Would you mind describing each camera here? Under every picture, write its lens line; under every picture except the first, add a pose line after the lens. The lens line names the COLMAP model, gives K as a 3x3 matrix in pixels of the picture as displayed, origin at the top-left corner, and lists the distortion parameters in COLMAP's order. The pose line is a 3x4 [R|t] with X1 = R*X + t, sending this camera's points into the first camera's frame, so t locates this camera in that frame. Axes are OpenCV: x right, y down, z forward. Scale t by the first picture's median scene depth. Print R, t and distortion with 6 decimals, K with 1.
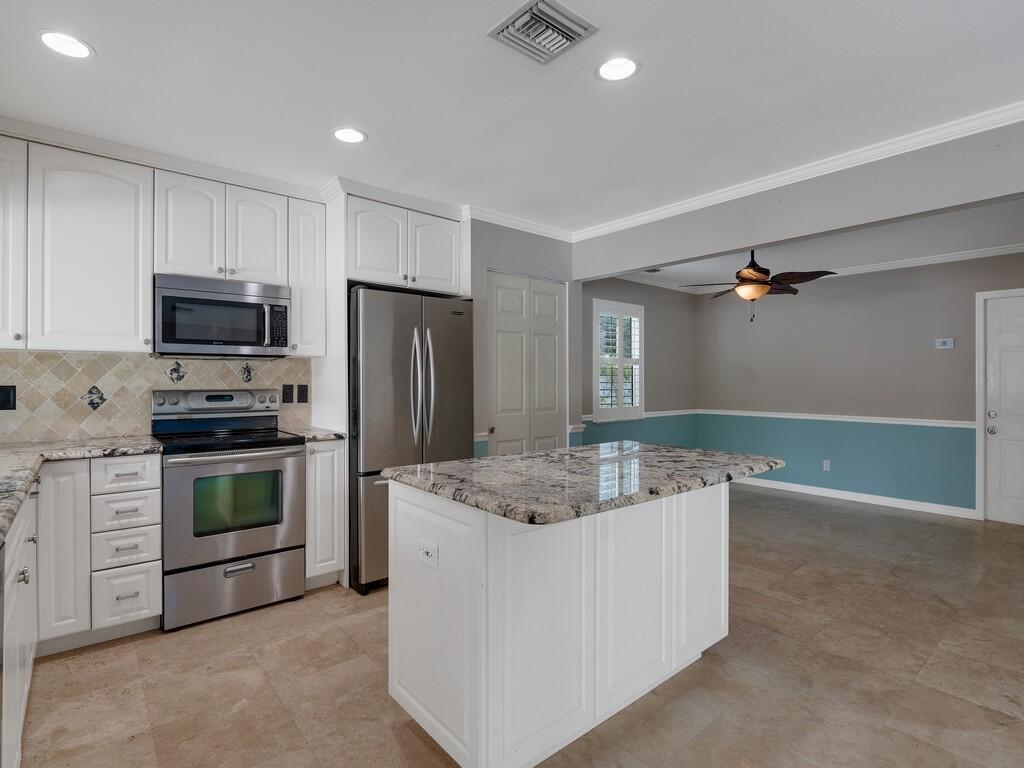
lens RADIAL K [[519.5, 0, 505.0], [0, 519.5, 381.9], [0, 0, 1]] dist [-0.007364, -0.001052]
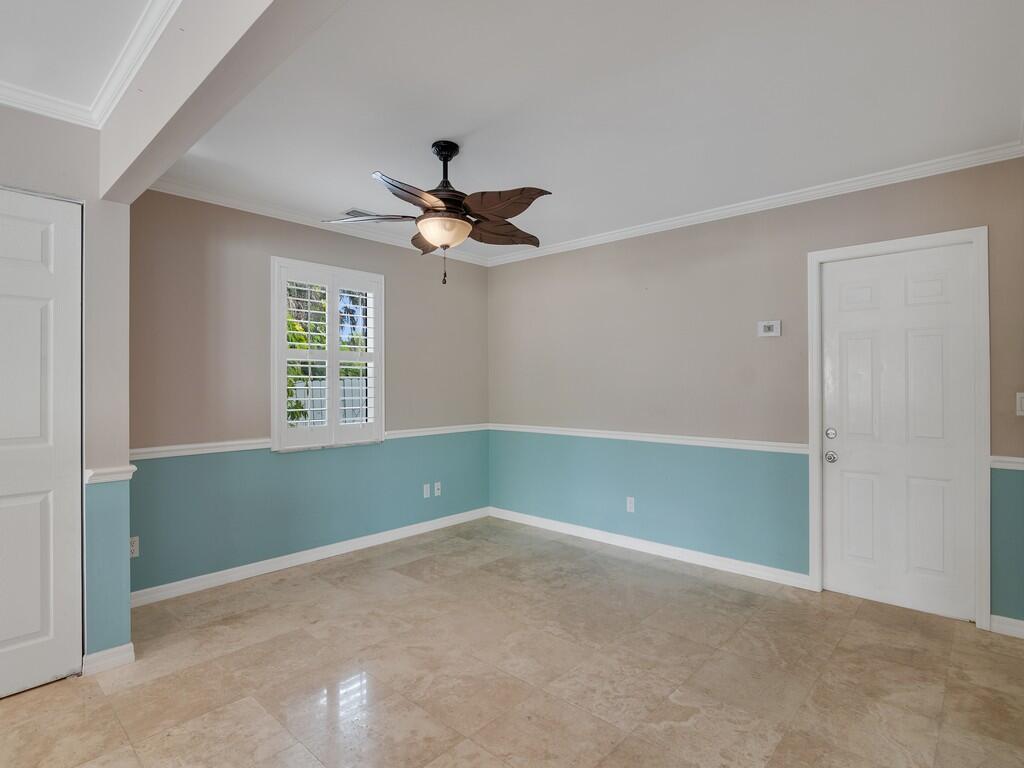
lens RADIAL K [[519.5, 0, 520.3], [0, 519.5, 383.8], [0, 0, 1]] dist [-0.007364, -0.001052]
pose [[0.991278, -0.003678, 0.131736, 0.452155], [0.004181, 0.999985, -0.003542, -0.000685], [-0.131721, 0.004061, 0.991278, 0.381336]]
